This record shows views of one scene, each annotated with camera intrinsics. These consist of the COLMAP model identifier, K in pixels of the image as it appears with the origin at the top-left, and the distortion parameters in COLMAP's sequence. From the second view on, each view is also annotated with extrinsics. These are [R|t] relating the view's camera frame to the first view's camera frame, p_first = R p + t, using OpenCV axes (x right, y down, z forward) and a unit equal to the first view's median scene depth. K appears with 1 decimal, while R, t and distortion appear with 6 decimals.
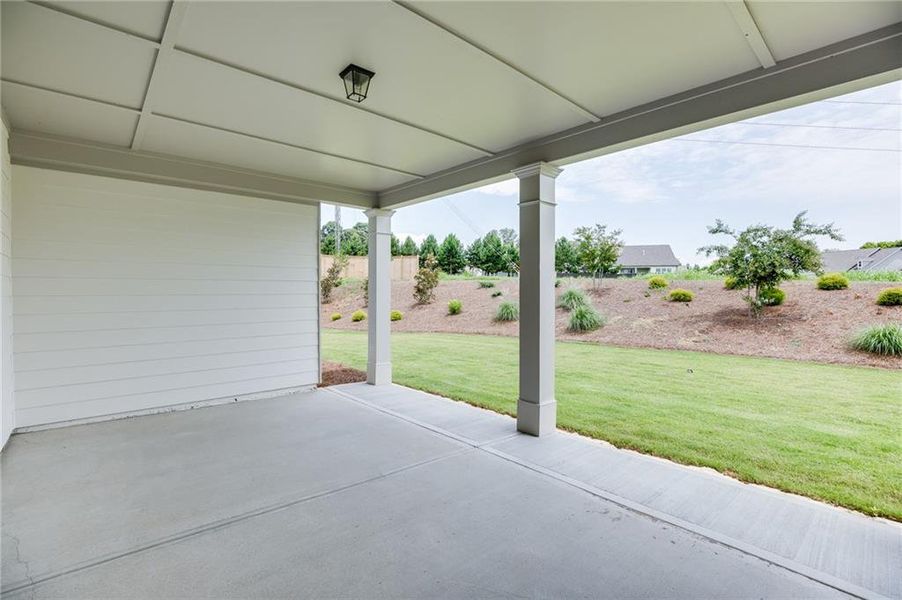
lens RADIAL K [[411.8, 0, 453.9], [0, 411.8, 296.6], [0, 0, 1]] dist [-0.000128, 0.000039]
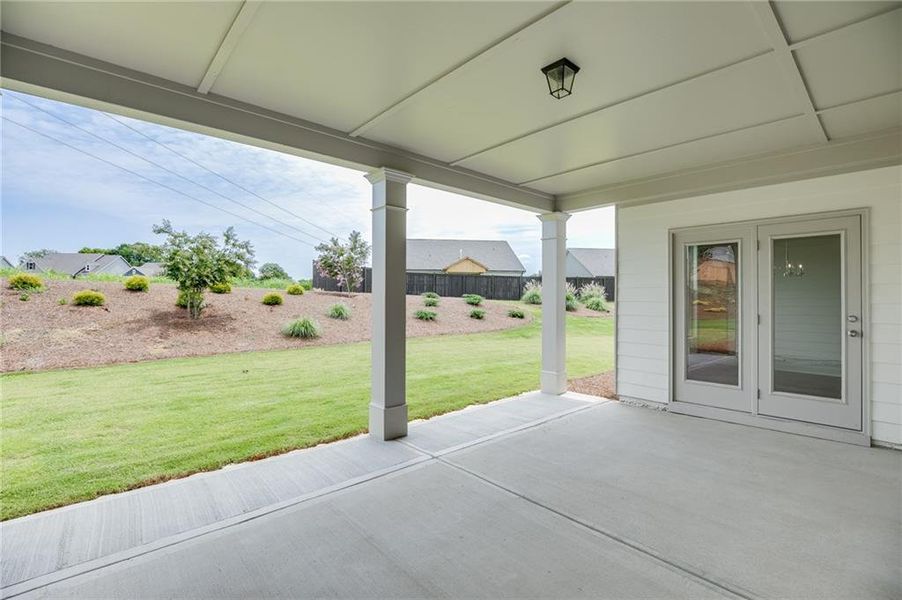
lens RADIAL K [[407.3, 0, 452.7], [0, 407.3, 293.7], [0, 0, 1]] dist [-0.025386, 0.009784]
pose [[0.009537, 0.008059, 0.999922, -0.806344], [0.003190, 0.999962, -0.008089, -0.008483], [-0.999949, 0.003267, 0.009511, 0.854563]]
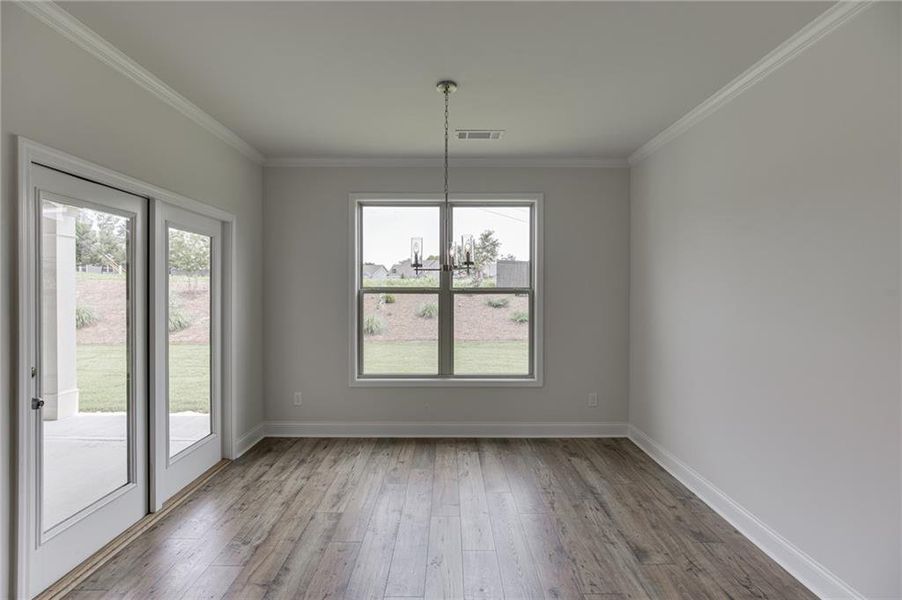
lens RADIAL K [[407.3, 0, 452.7], [0, 407.3, 293.7], [0, 0, 1]] dist [-0.025386, 0.009784]
pose [[0.669926, -0.003659, 0.742419, 0.105488], [0.004225, 0.999990, 0.001116, -0.042946], [-0.742416, 0.002389, 0.669935, -0.716253]]
